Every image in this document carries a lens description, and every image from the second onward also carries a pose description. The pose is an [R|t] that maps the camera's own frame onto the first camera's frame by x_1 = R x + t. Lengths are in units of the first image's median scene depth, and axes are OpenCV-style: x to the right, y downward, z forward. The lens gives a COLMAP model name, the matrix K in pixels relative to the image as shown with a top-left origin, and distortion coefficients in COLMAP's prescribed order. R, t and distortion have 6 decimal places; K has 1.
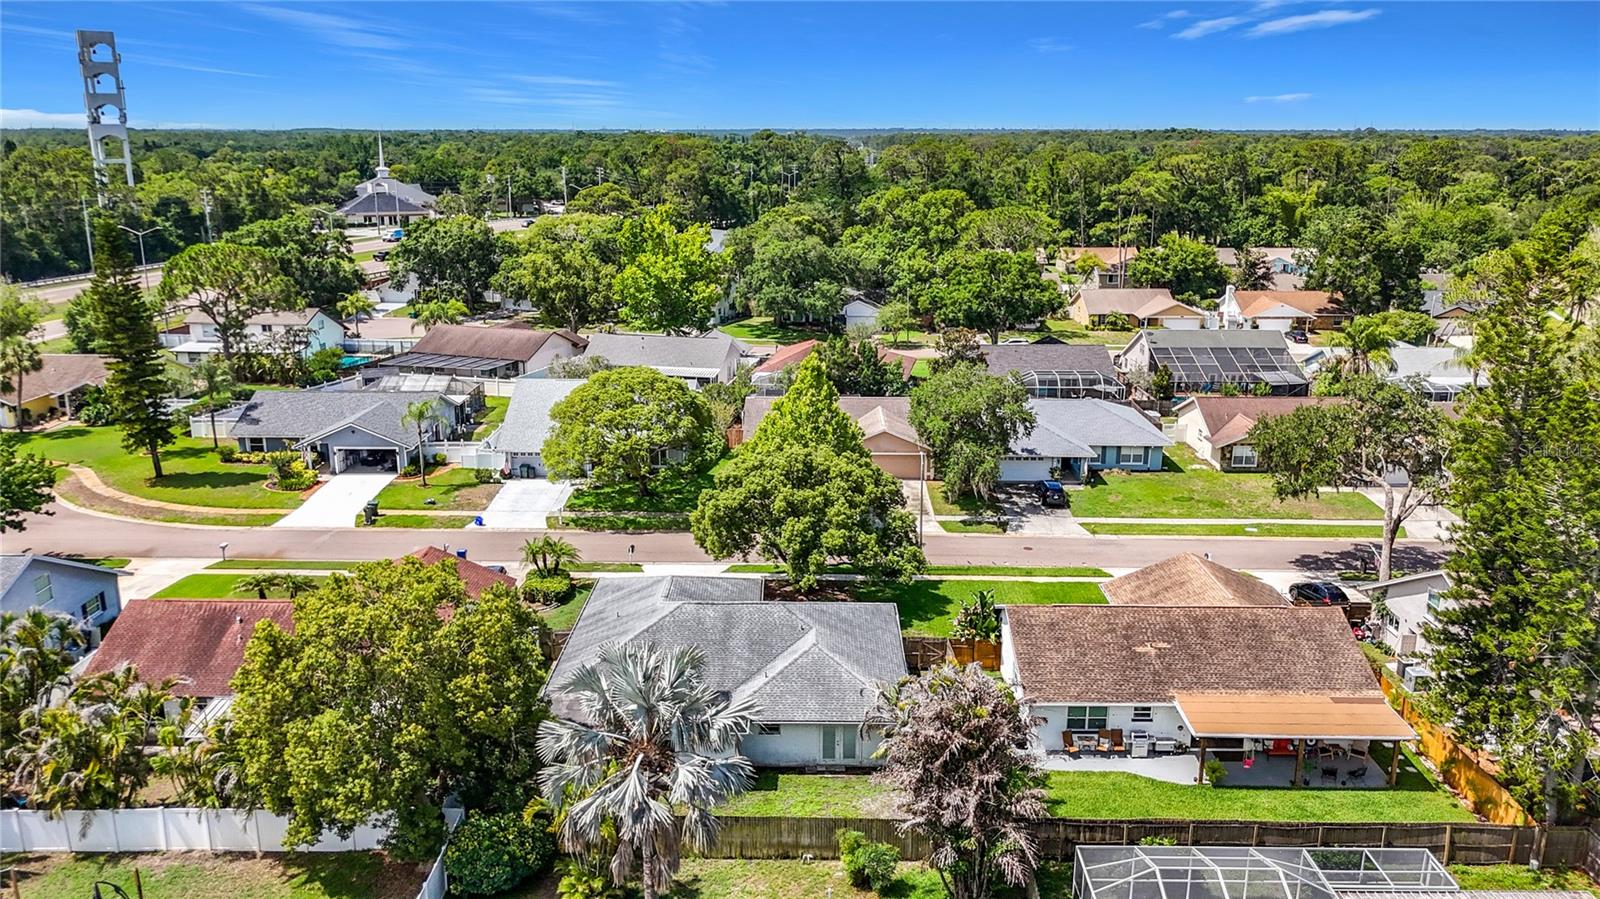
lens RADIAL K [[1167.2, 0, 800.0], [0, 1167.2, 449.5], [0, 0, 1]] dist [0.015808, -0.004116]
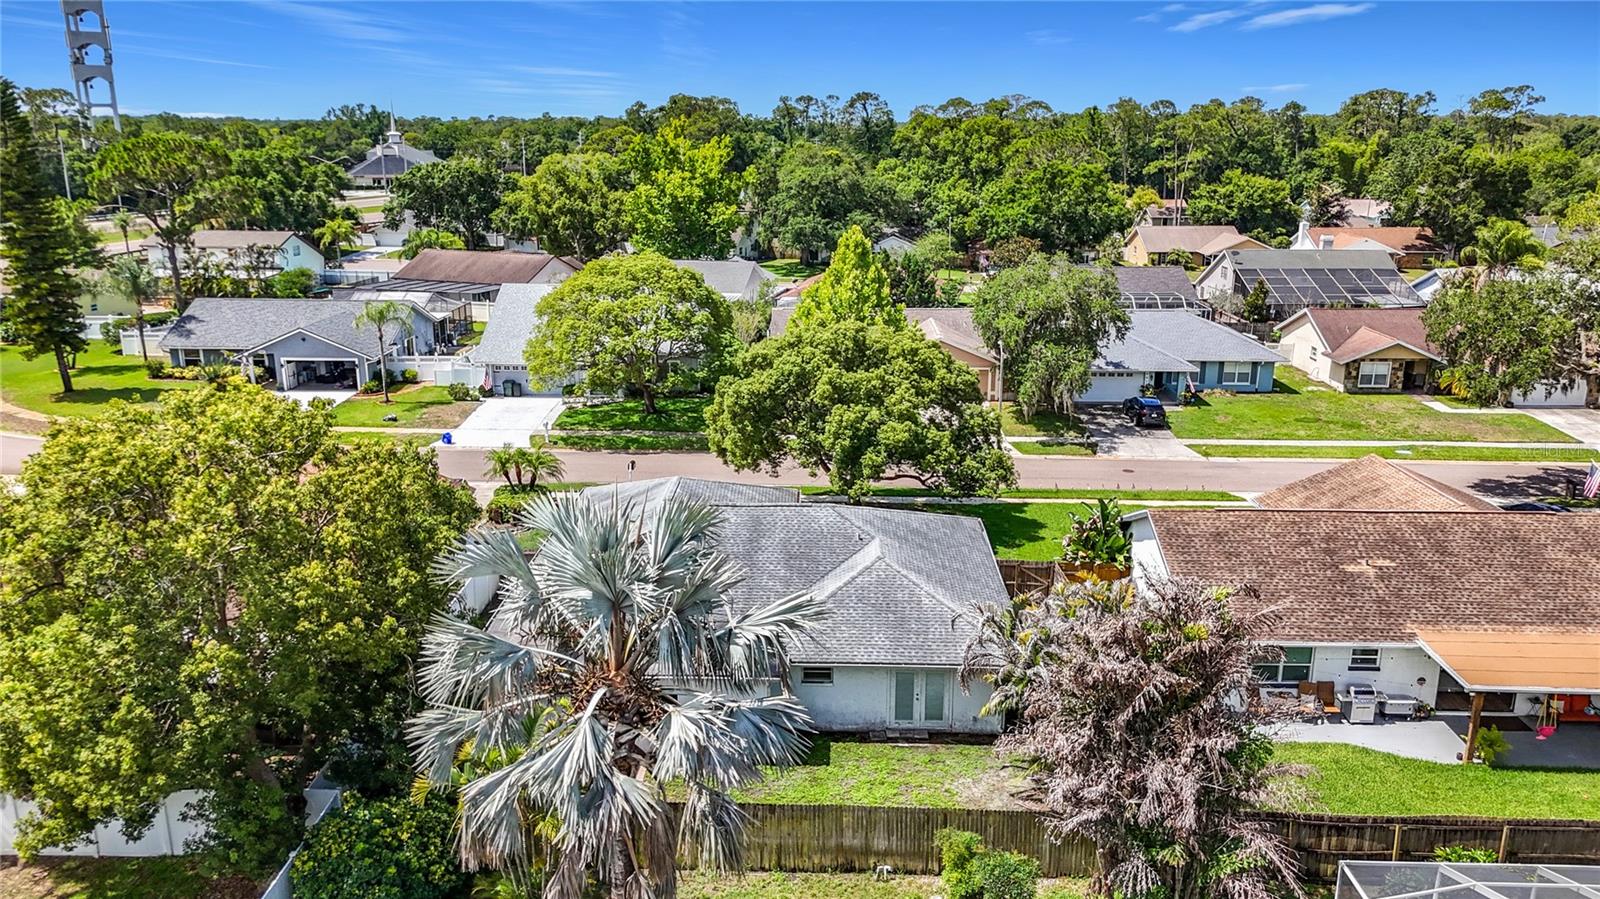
lens RADIAL K [[1145.6, 0, 800.0], [0, 1145.6, 449.5], [0, 0, 1]] dist [0.028818, 0.002416]
pose [[0.999873, 0.003341, -0.015559, -0.015192], [-0.003232, 0.999970, 0.007062, 0.059687], [0.015582, -0.007010, 0.999854, 0.193218]]
